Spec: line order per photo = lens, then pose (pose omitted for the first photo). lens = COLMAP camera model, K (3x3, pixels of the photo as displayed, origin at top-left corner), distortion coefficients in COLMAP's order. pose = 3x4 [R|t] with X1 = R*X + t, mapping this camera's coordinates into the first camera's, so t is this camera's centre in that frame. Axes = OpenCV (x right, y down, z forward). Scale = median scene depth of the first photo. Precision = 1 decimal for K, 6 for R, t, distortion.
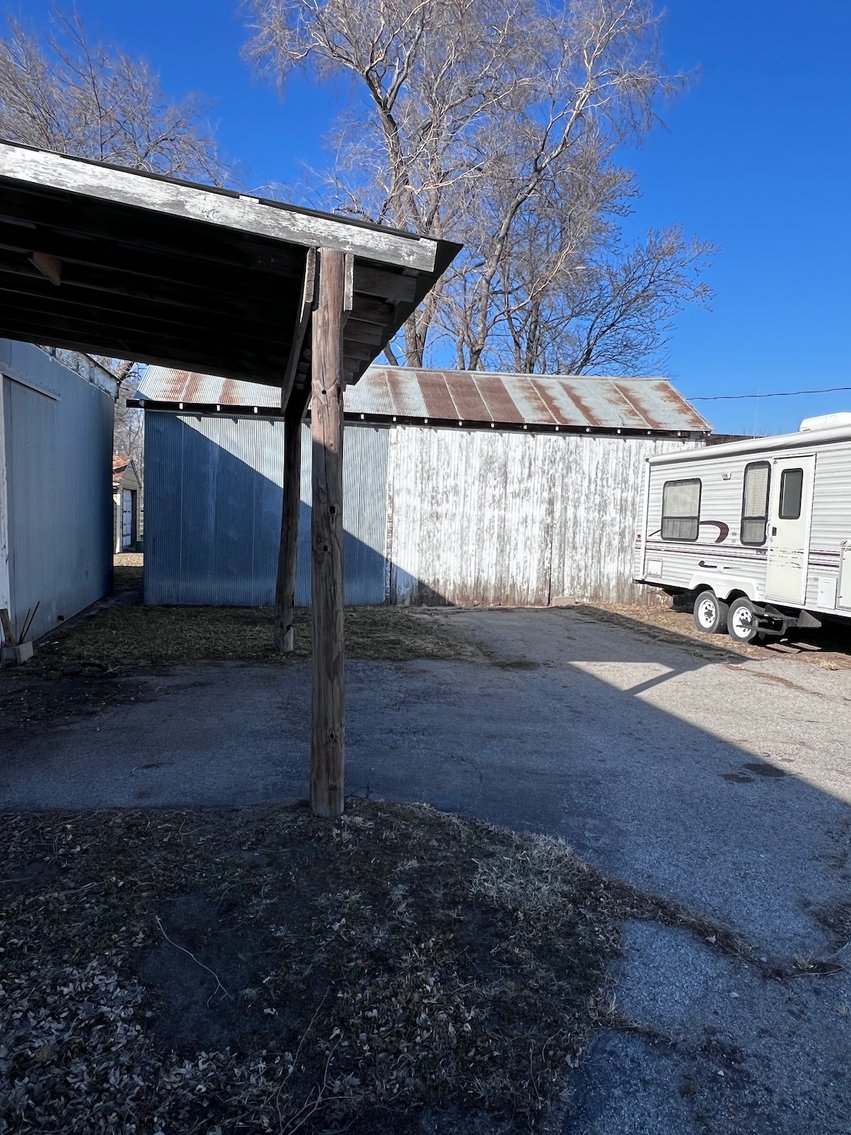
lens RADIAL K [[733.1, 0, 425.5], [0, 733.1, 567.5], [0, 0, 1]] dist [0.000283, 0.000060]
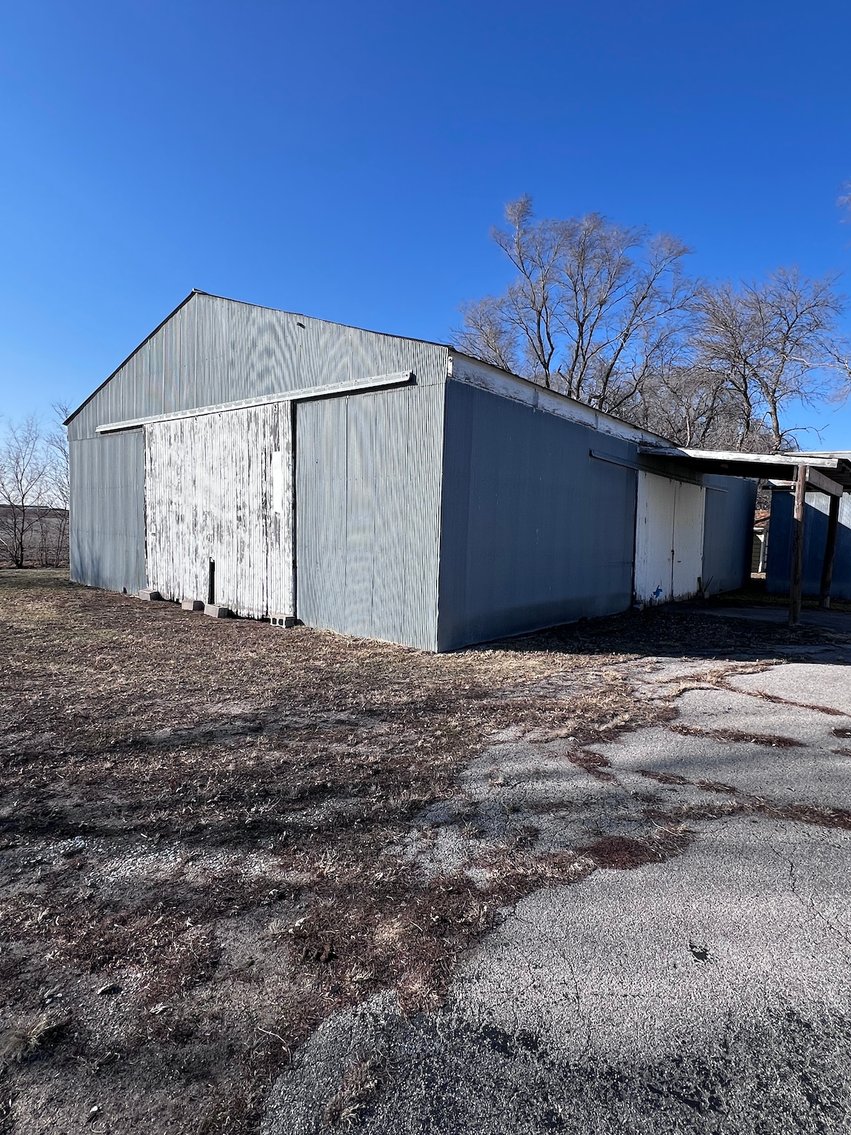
lens RADIAL K [[593.6, 0, 425.5], [0, 593.6, 567.5], [0, 0, 1]] dist [0.000401, 0.000040]
pose [[0.598909, 0.034162, -0.800088, 0.729639], [-0.072611, 0.997291, -0.011772, 0.155596], [0.797518, 0.065145, 0.599767, -1.439458]]
